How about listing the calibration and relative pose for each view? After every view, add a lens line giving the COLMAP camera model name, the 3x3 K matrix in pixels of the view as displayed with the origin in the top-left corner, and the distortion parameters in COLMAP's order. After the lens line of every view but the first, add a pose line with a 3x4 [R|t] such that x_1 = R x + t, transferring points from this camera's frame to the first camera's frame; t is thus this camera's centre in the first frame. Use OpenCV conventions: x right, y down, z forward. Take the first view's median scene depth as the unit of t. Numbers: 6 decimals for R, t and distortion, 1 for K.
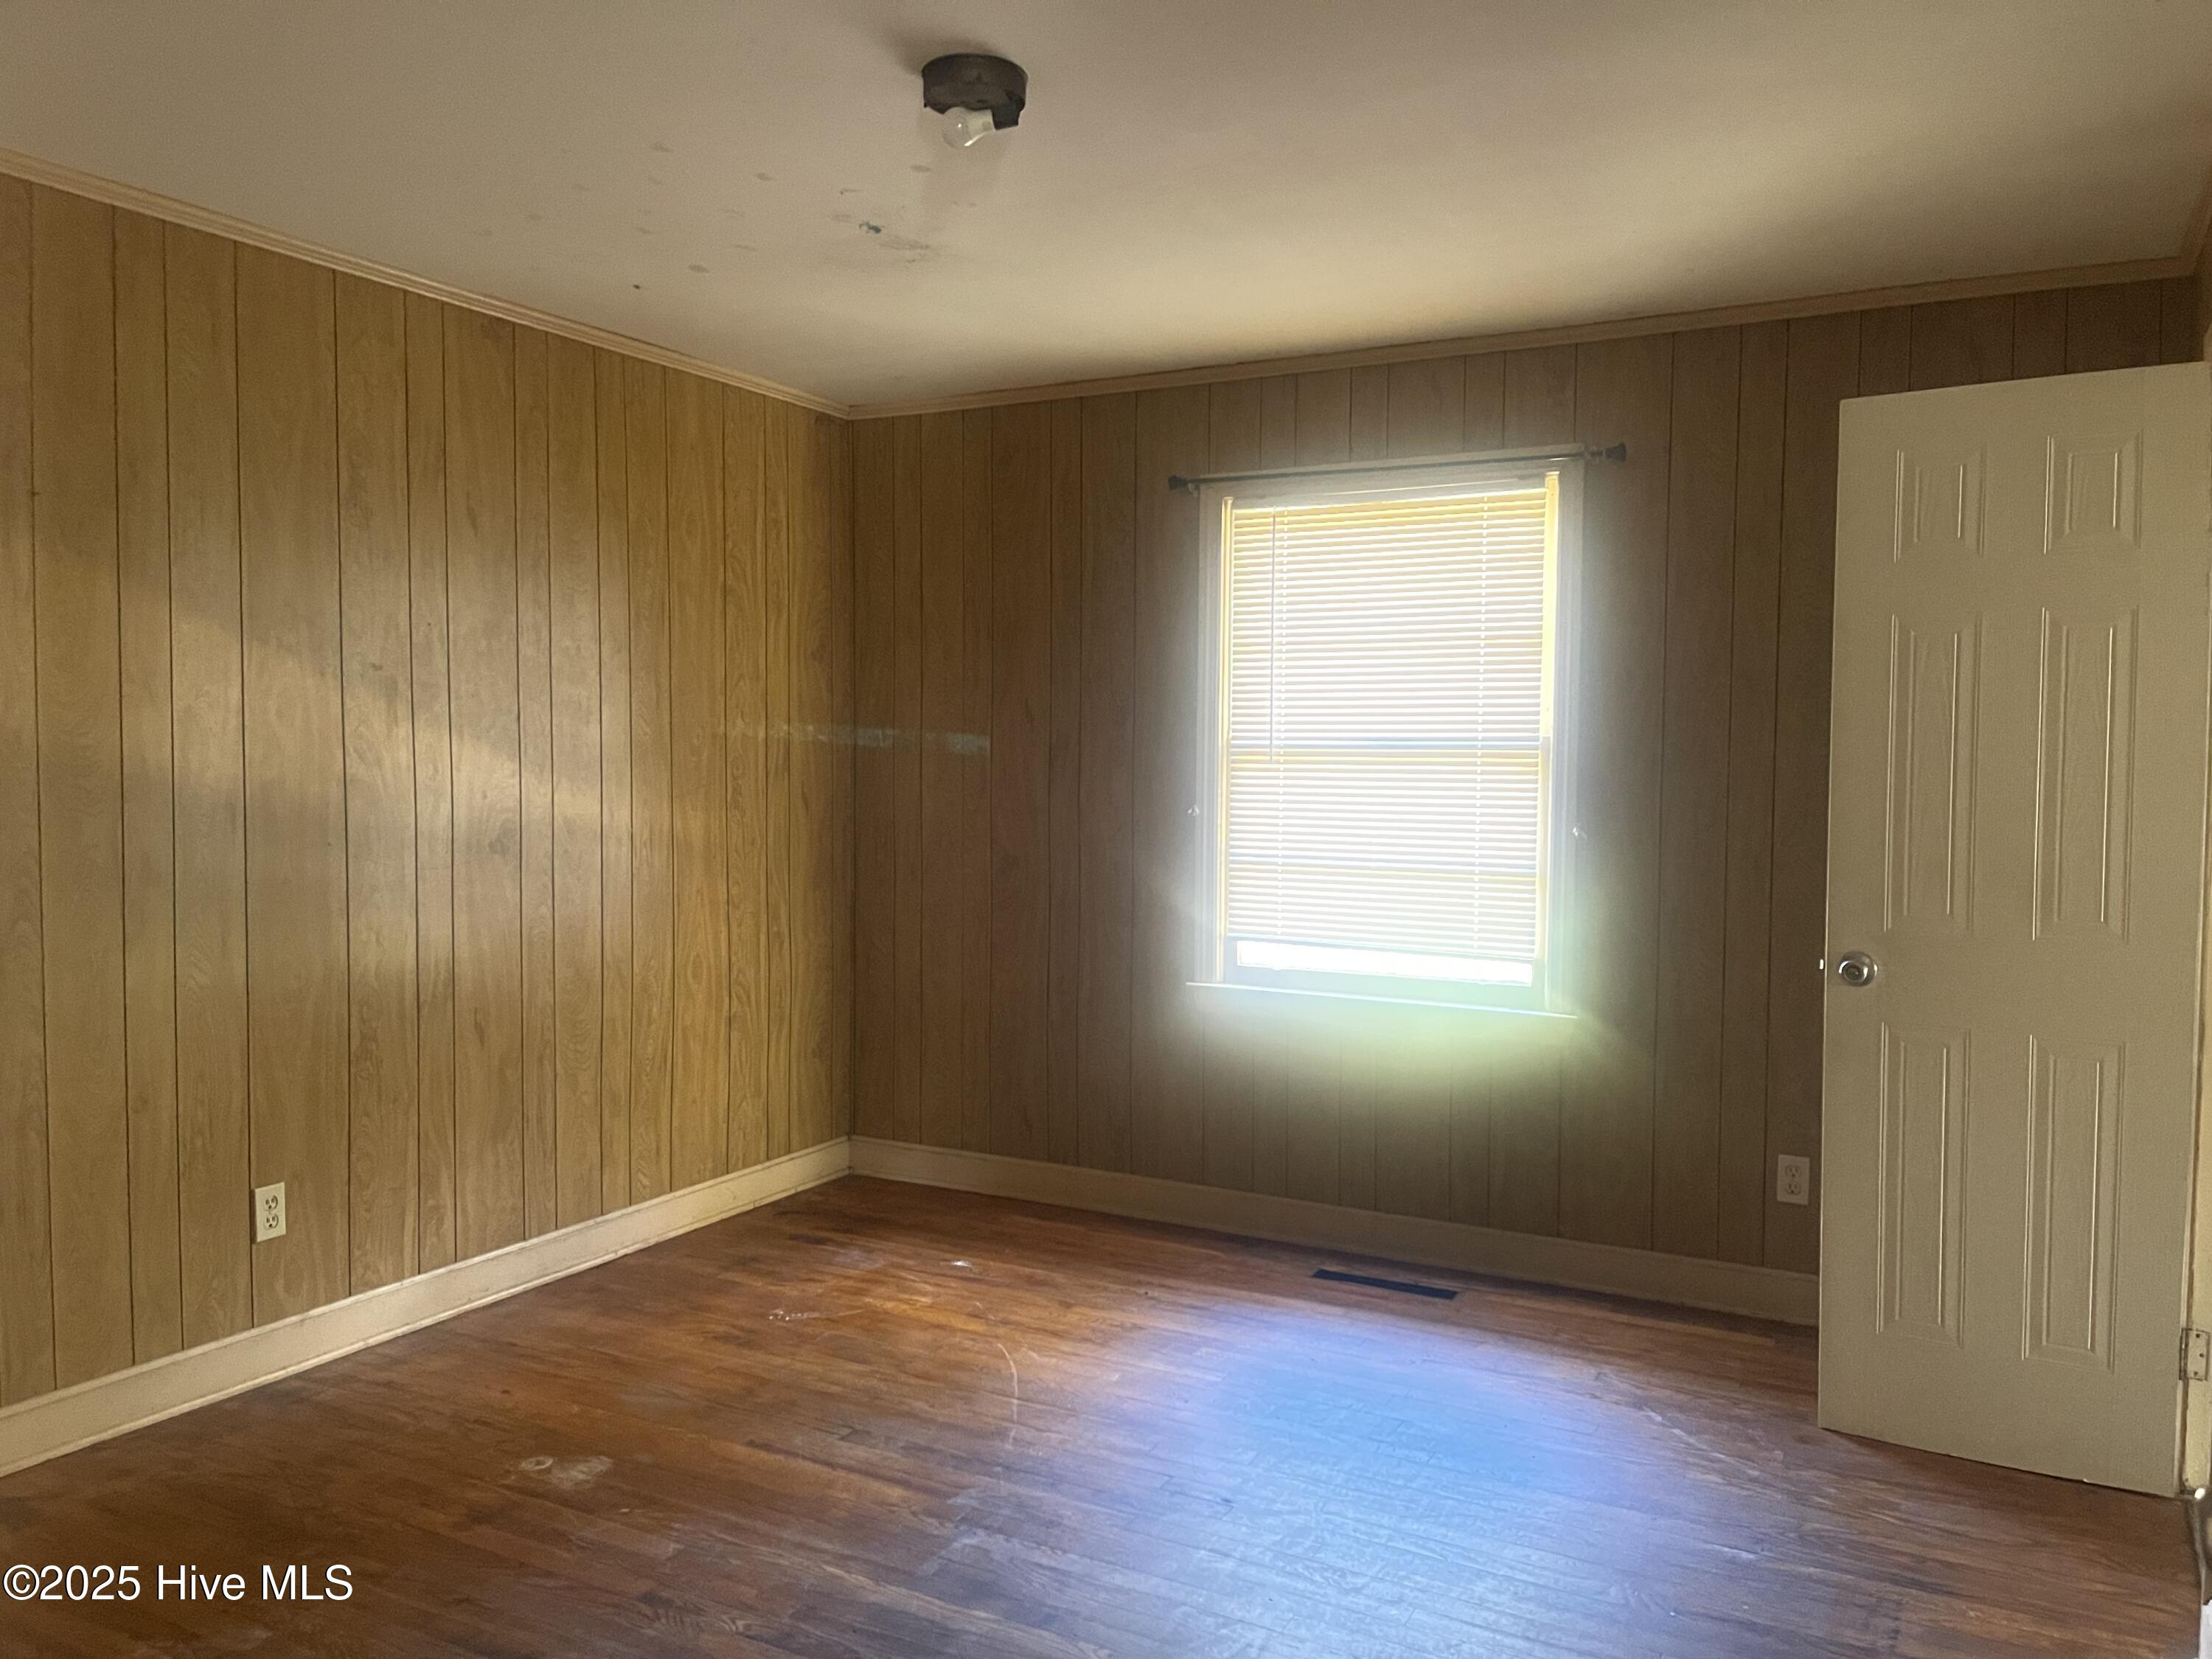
lens RADIAL K [[1657.6, 0, 1106.0], [0, 1657.6, 829.5], [0, 0, 1]] dist [0.043541, -0.004005]
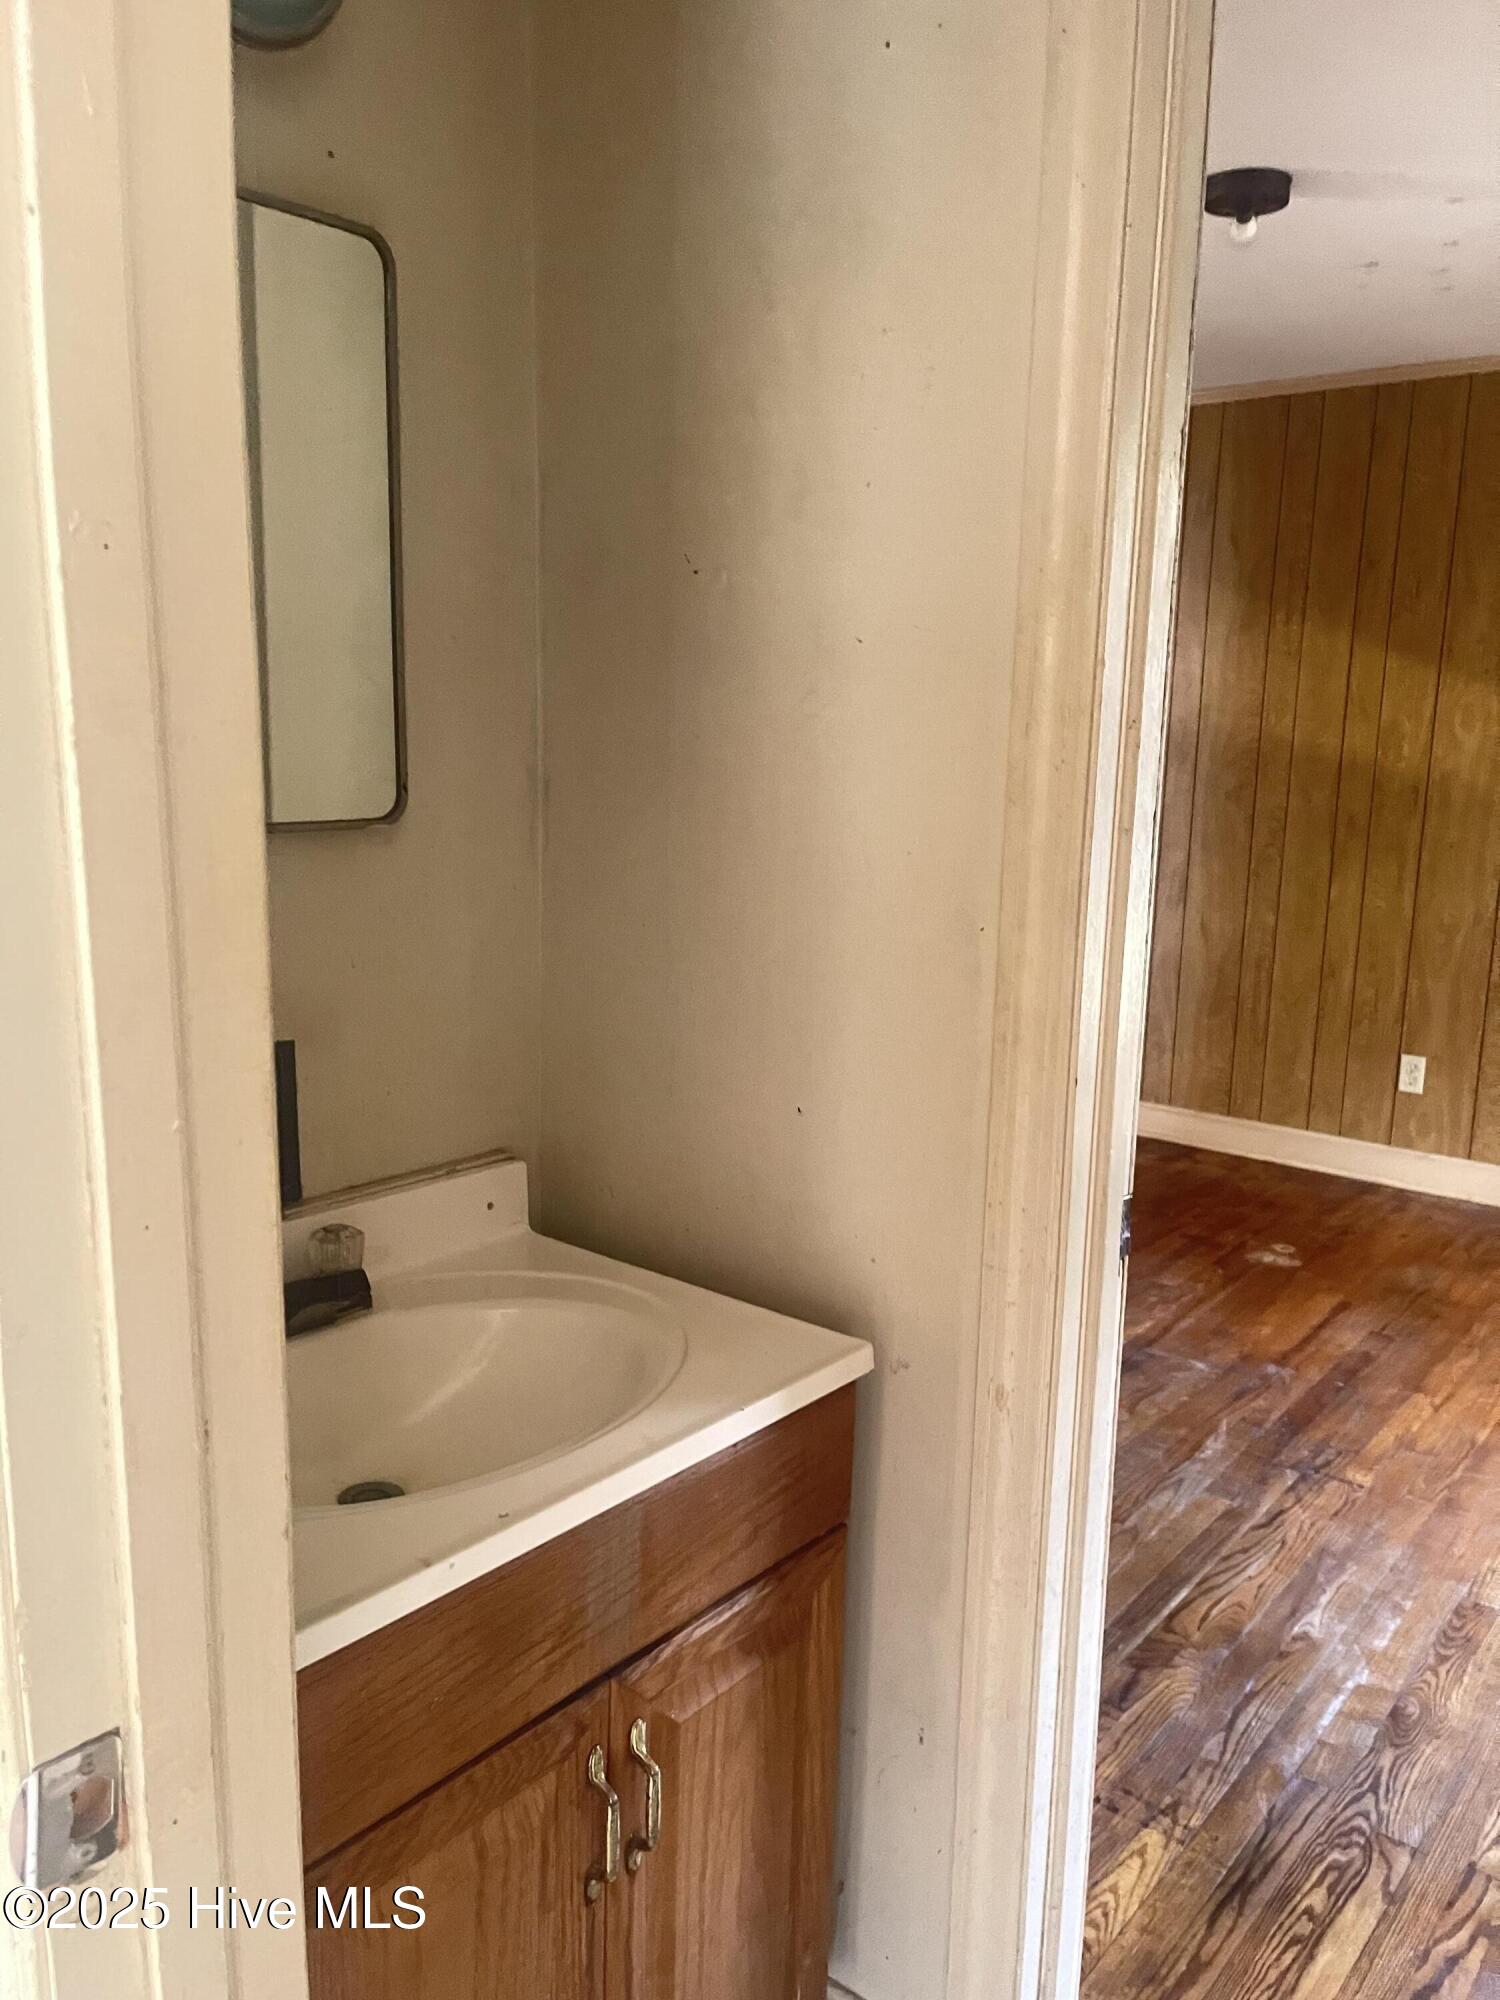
lens RADIAL K [[1498.7, 0, 750.0], [0, 1498.7, 1000.0], [0, 0, 1]] dist [0.043541, -0.004005]
pose [[-0.190701, 0.166445, -0.967434, 0.901432], [-0.059159, 0.981780, 0.180575, -0.037229], [0.979864, 0.091669, -0.177379, 0.705011]]
